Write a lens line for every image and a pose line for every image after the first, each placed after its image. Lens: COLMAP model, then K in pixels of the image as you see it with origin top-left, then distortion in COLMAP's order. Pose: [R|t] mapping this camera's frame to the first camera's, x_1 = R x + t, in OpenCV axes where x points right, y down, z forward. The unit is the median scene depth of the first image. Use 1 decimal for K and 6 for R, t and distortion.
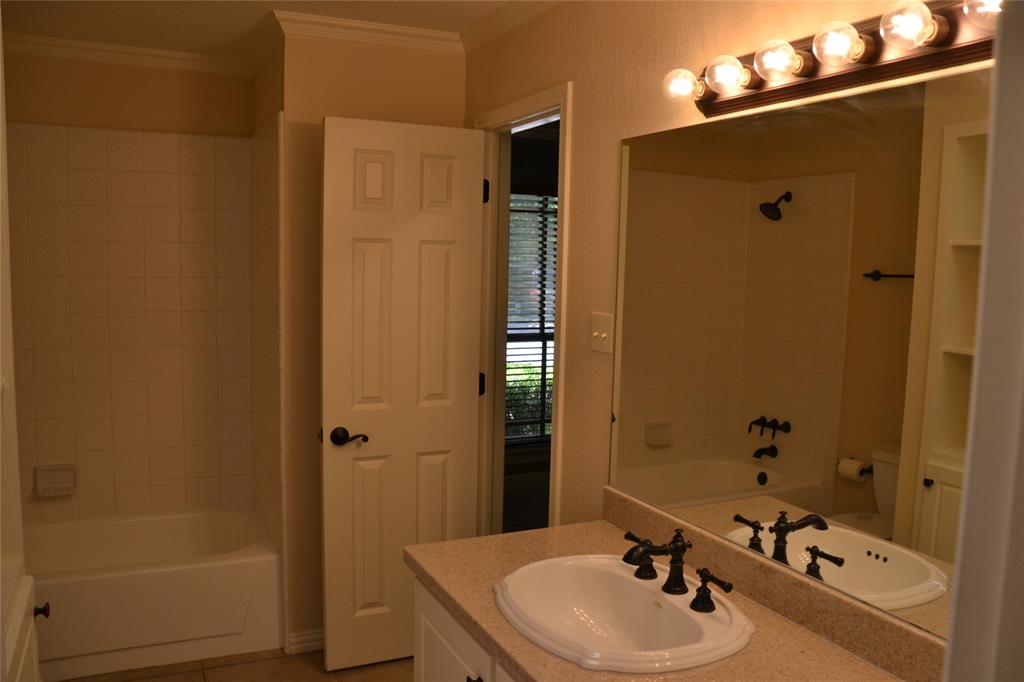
lens RADIAL K [[832.2, 0, 517.0], [0, 832.2, 351.6], [0, 0, 1]] dist [-0.150403, 0.133367]
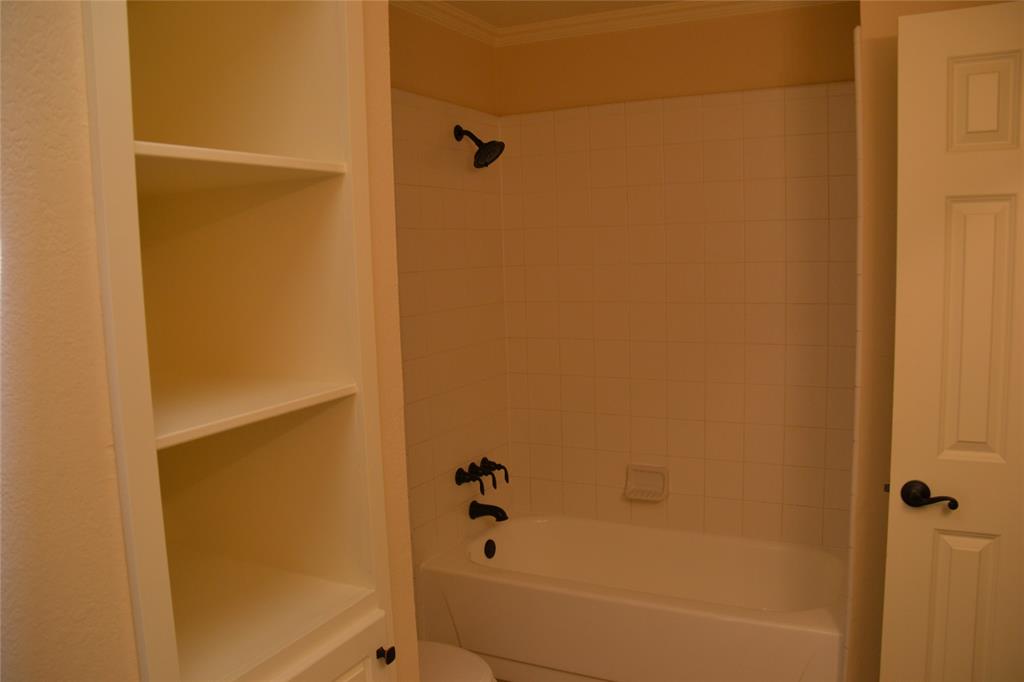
lens RADIAL K [[832.2, 0, 517.0], [0, 832.2, 351.6], [0, 0, 1]] dist [-0.150403, 0.133367]
pose [[0.608668, 0.054418, -0.791556, 0.101244], [-0.041614, 0.998462, 0.036643, -0.023798], [0.792333, 0.010636, 0.609997, 0.335665]]
